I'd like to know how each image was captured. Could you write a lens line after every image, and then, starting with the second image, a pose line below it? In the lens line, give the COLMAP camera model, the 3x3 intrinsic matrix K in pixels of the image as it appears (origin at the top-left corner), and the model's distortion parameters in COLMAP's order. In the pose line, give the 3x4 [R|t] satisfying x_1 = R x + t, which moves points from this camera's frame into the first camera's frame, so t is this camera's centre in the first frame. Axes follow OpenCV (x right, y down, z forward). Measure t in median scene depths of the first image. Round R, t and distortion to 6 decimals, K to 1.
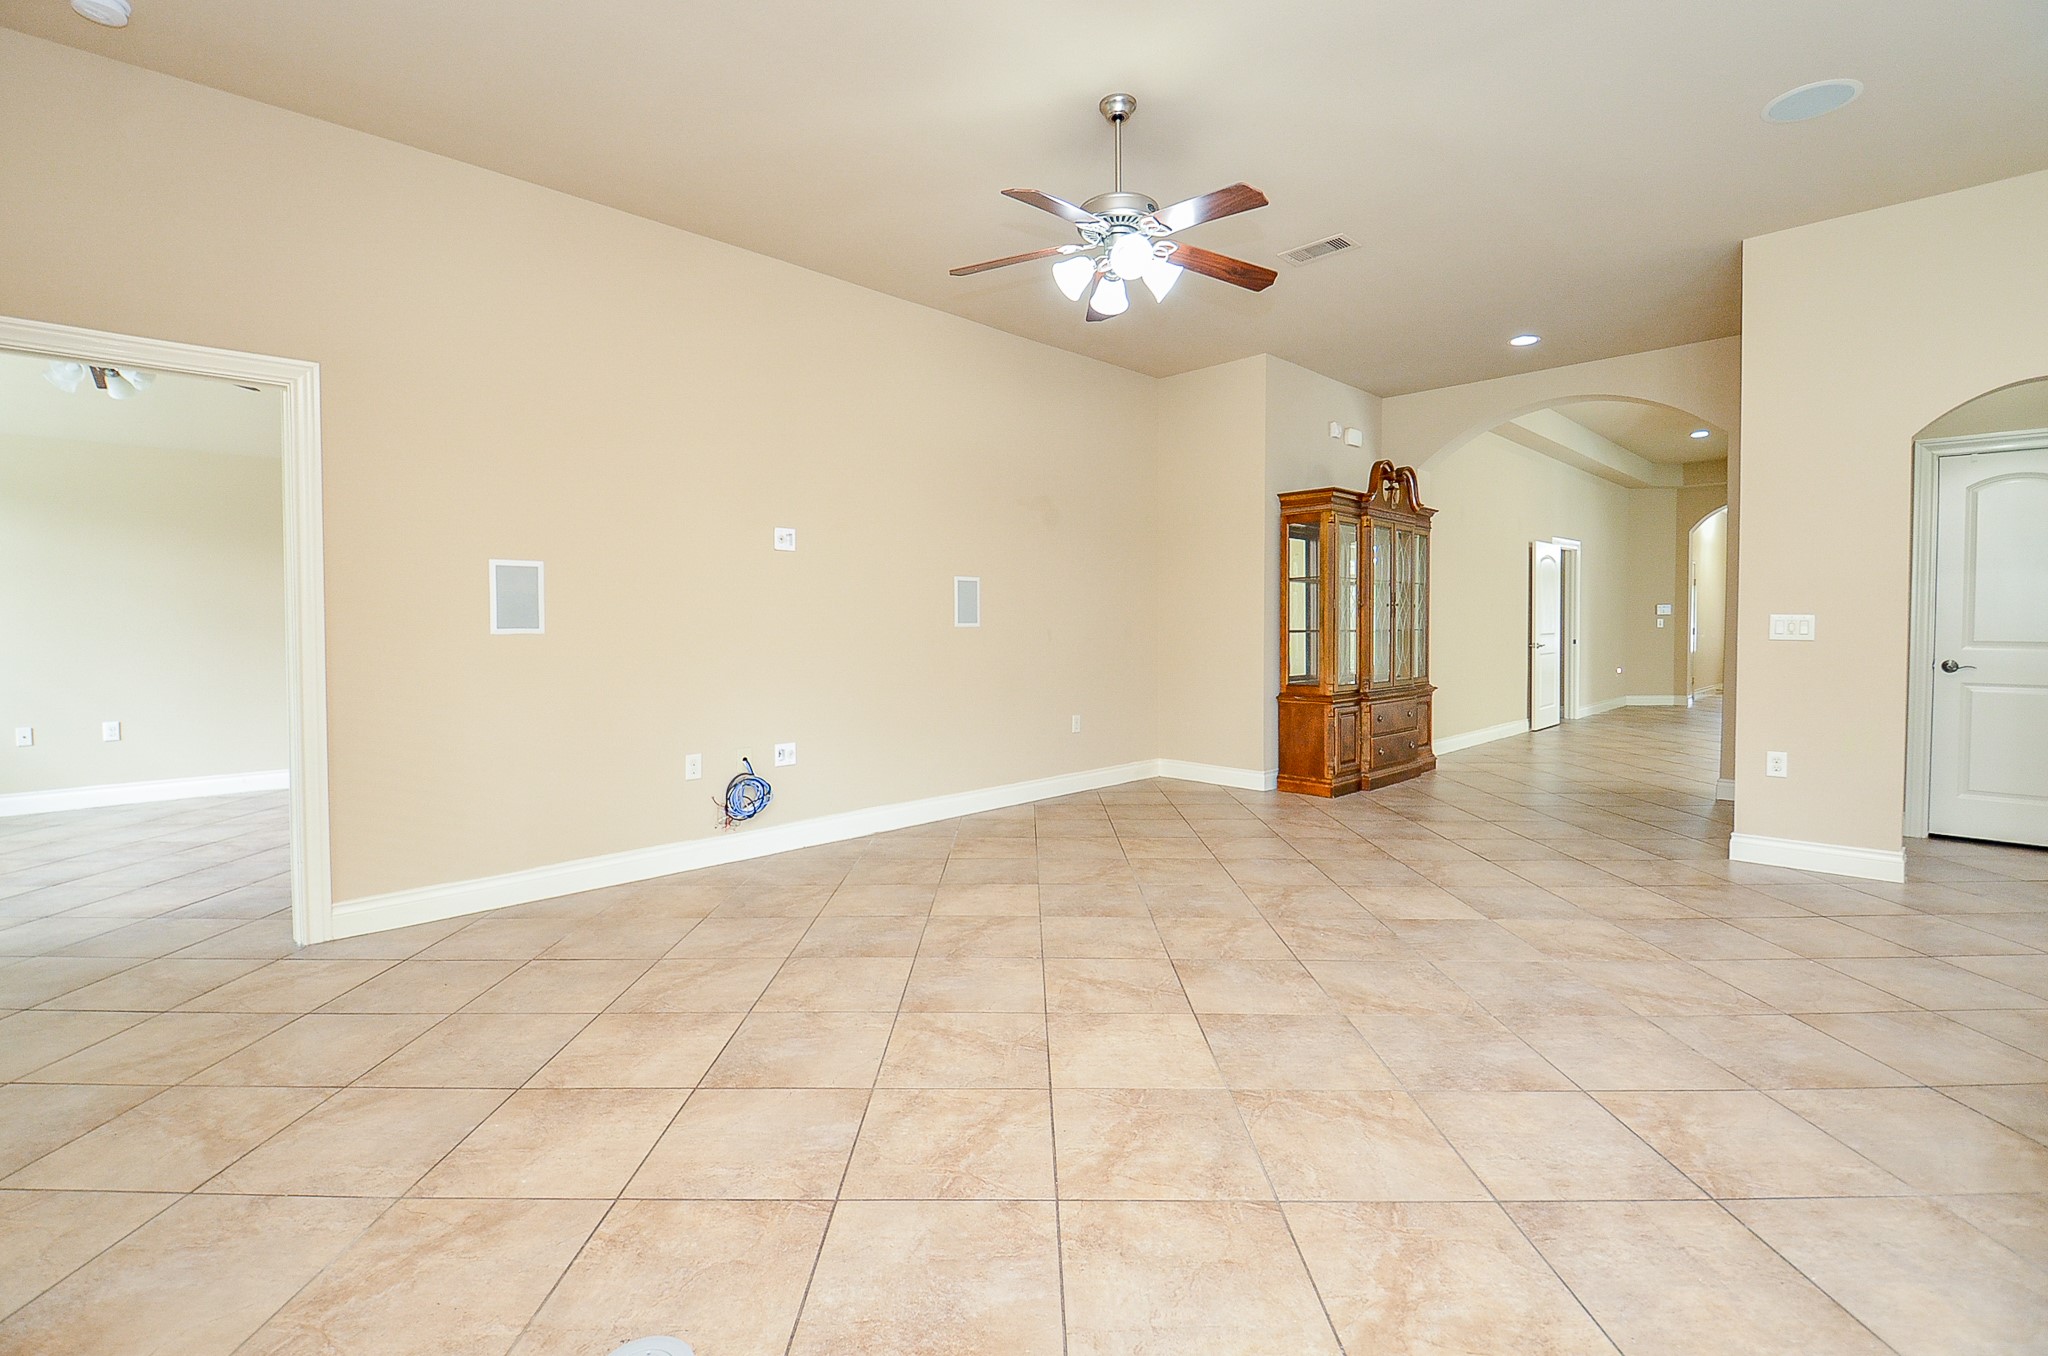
lens RADIAL K [[921.6, 0, 1014.8], [0, 921.6, 647.3], [0, 0, 1]] dist [0.020661, -0.025324]
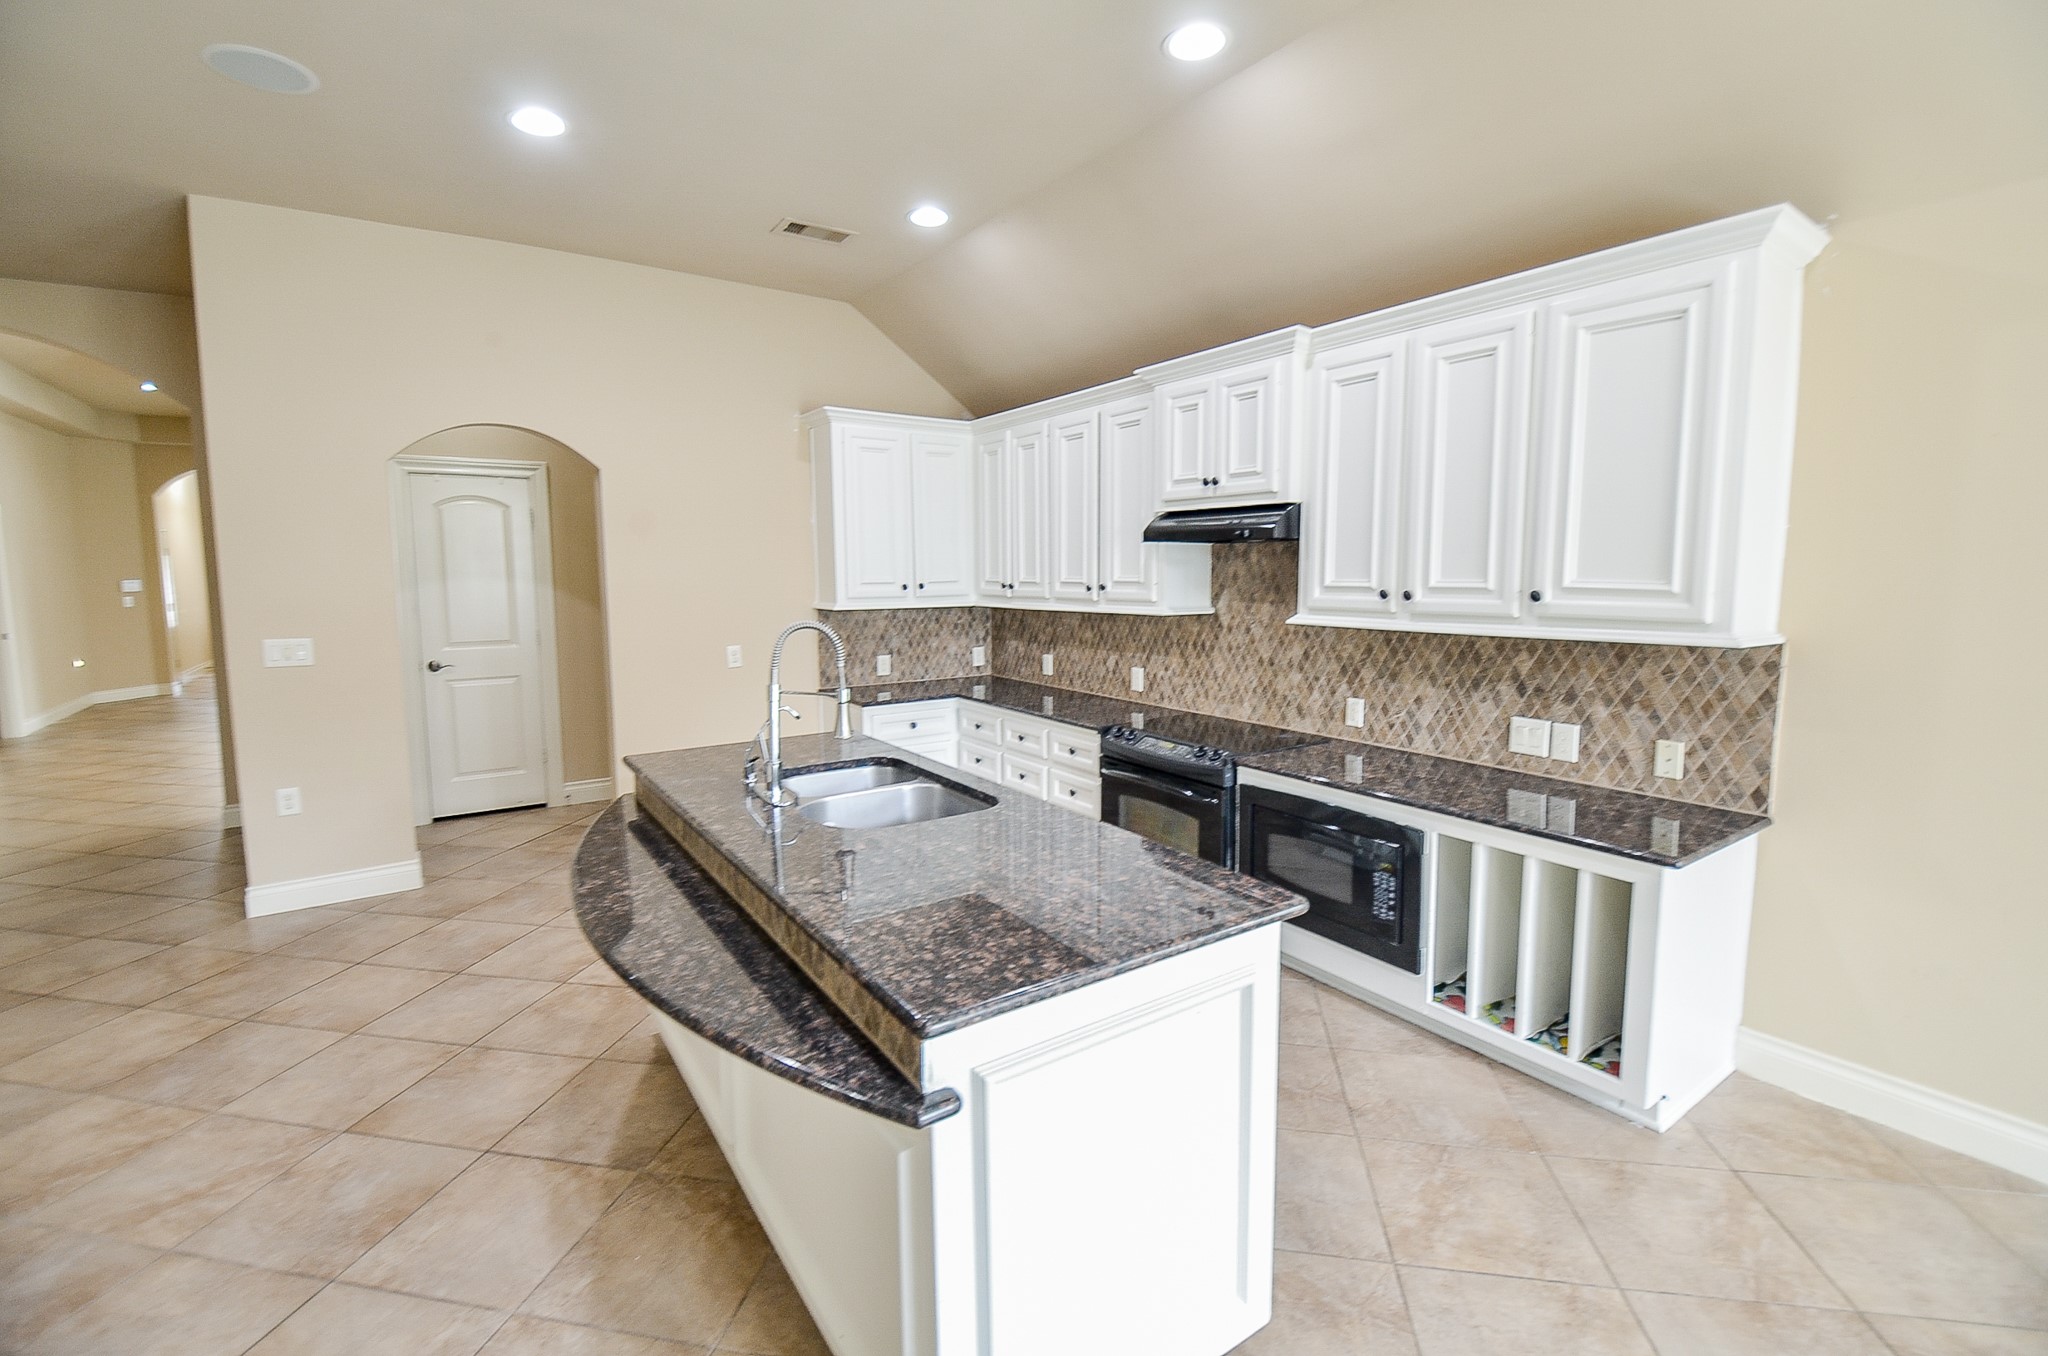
lens RADIAL K [[892.8, 0, 1027.6], [0, 892.8, 649.4], [0, 0, 1]] dist [0.002463, -0.010352]
pose [[0.170119, -0.094745, 0.980858, 0.099937], [0.035208, 0.995316, 0.090036, -0.087756], [-0.984794, 0.019217, 0.172658, 0.125125]]
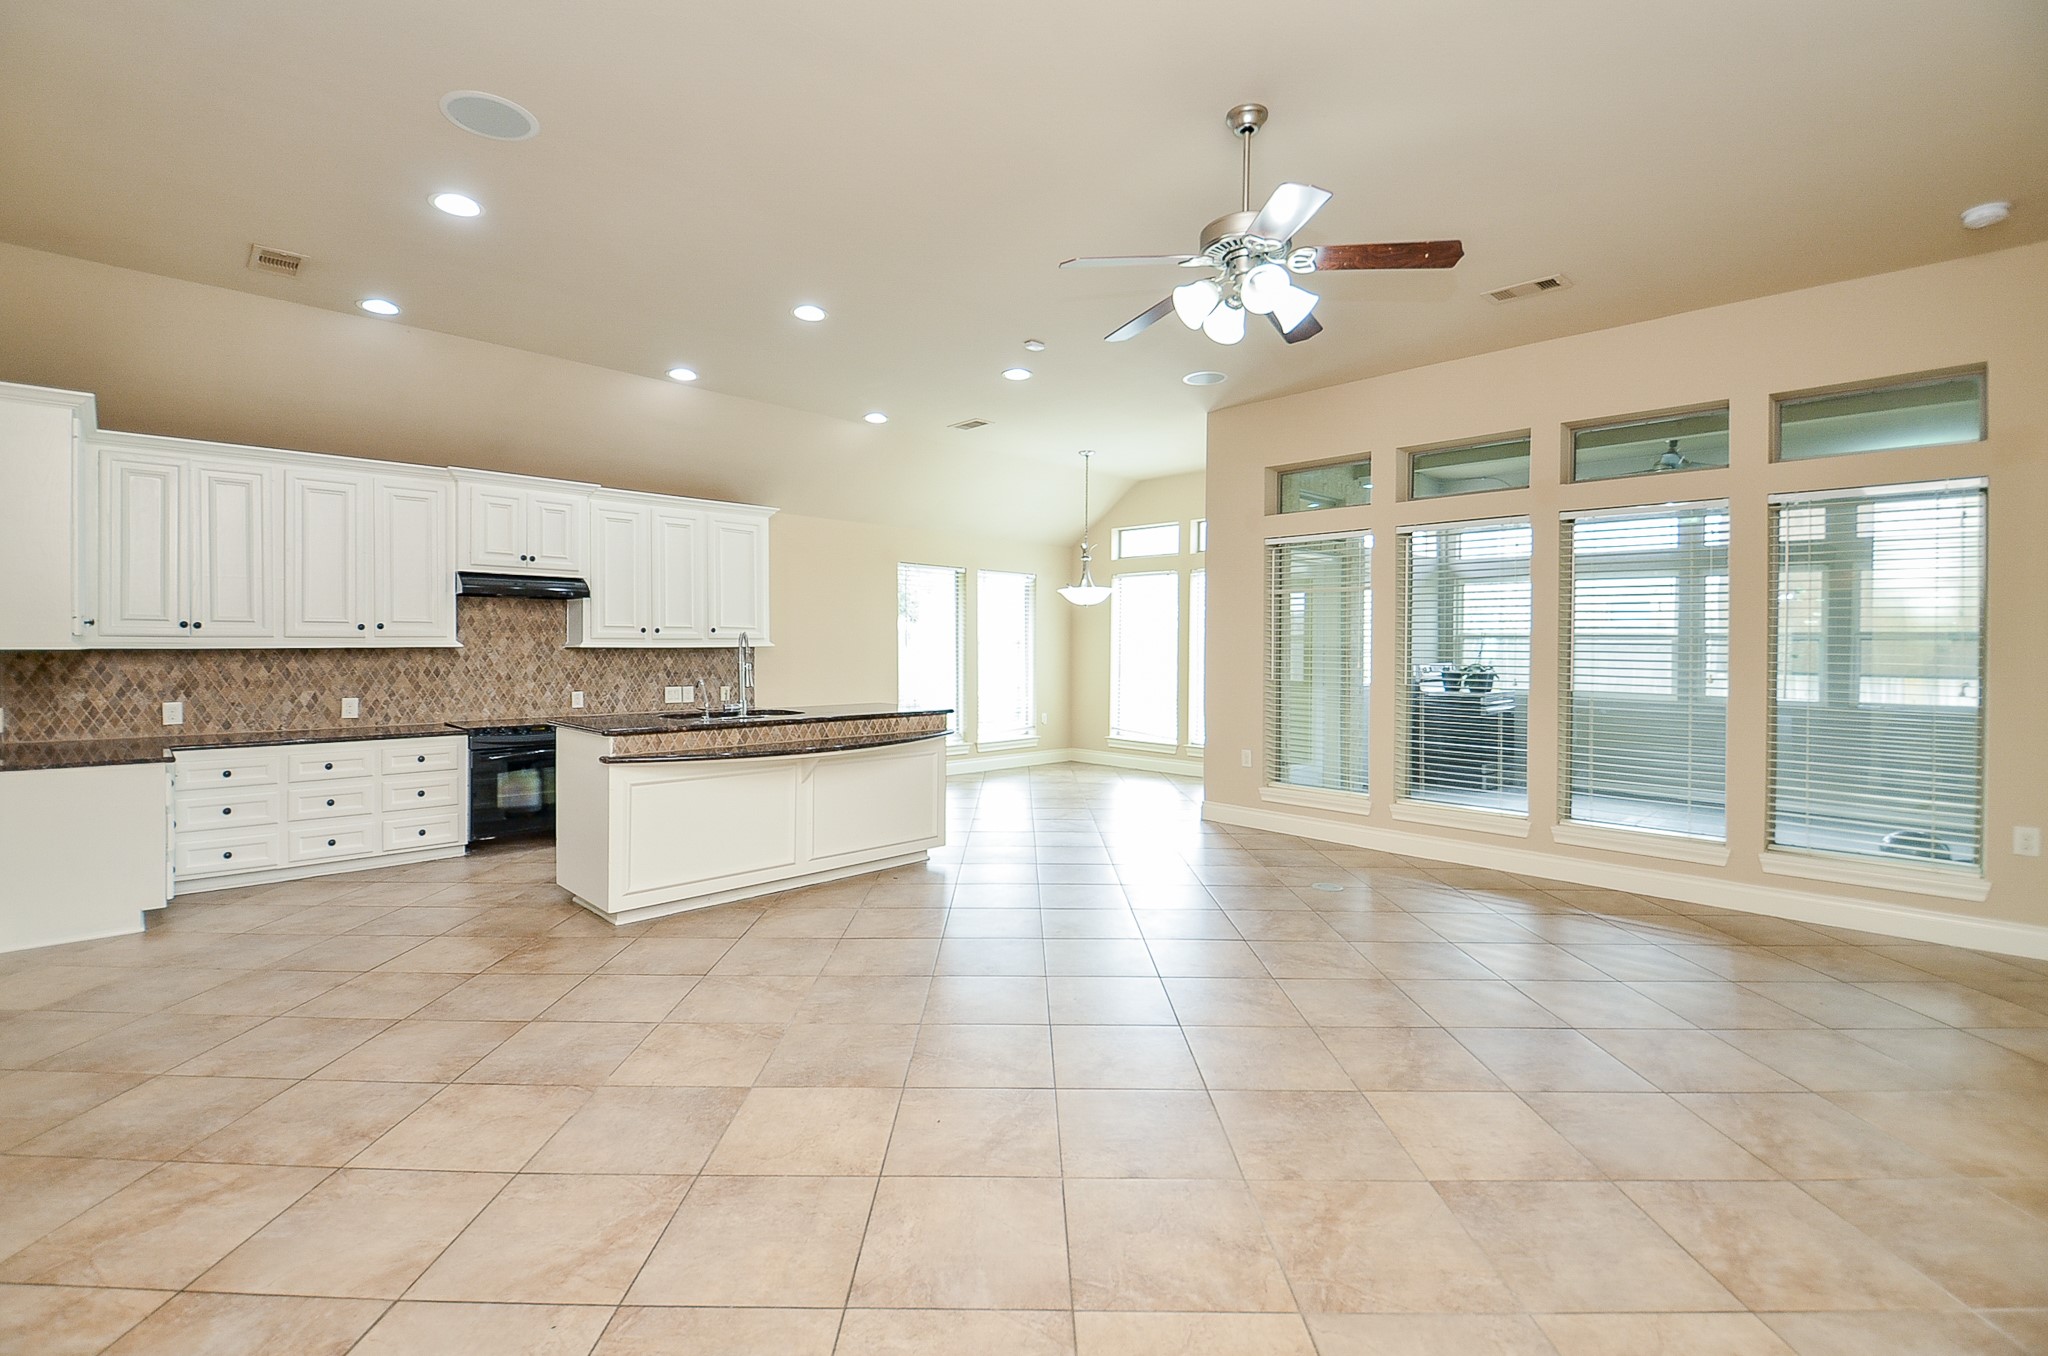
lens RADIAL K [[896.1, 0, 1015.4], [0, 896.1, 652.5], [0, 0, 1]] dist [0.026599, -0.022745]
pose [[-0.999973, -0.004099, -0.006142, 0.283118], [-0.004320, 0.999330, 0.036345, -0.074717], [0.005988, 0.036370, -0.999320, 1.574902]]
